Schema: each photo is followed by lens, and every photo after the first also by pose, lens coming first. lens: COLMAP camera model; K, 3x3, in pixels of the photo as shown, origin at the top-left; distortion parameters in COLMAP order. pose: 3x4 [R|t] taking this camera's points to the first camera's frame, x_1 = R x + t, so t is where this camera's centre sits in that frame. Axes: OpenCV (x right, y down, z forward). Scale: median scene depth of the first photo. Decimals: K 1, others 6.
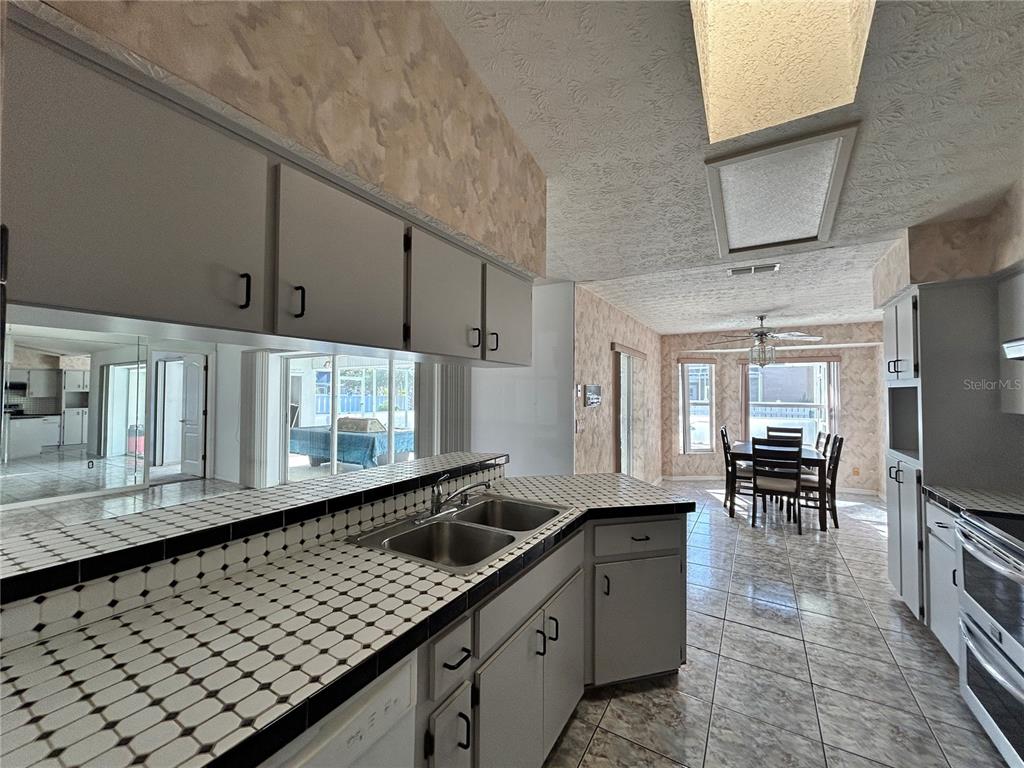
lens RADIAL K [[406.6, 0, 512.1], [0, 406.6, 382.7], [0, 0, 1]] dist [0.002047, -0.000250]
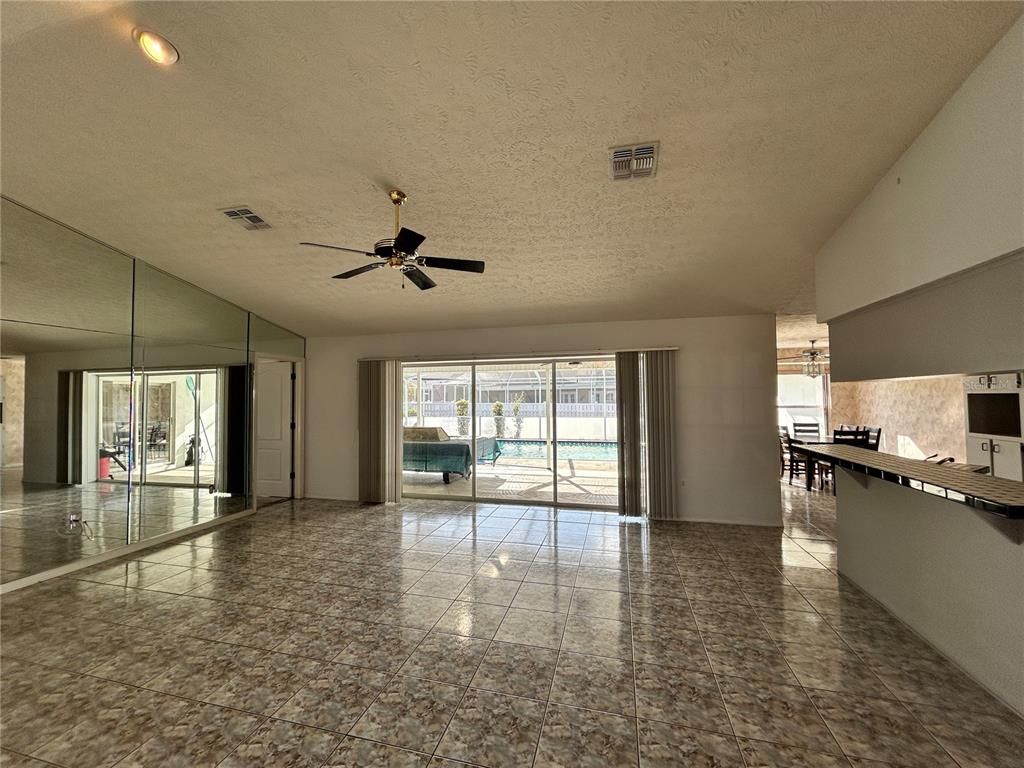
lens RADIAL K [[406.6, 0, 513.6], [0, 406.6, 404.0], [0, 0, 1]] dist [0.002047, -0.000250]
pose [[0.958560, -0.015571, 0.284466, -0.197405], [0.004607, 0.999222, 0.039170, -0.003081], [-0.284855, -0.036236, 0.957885, -0.001022]]
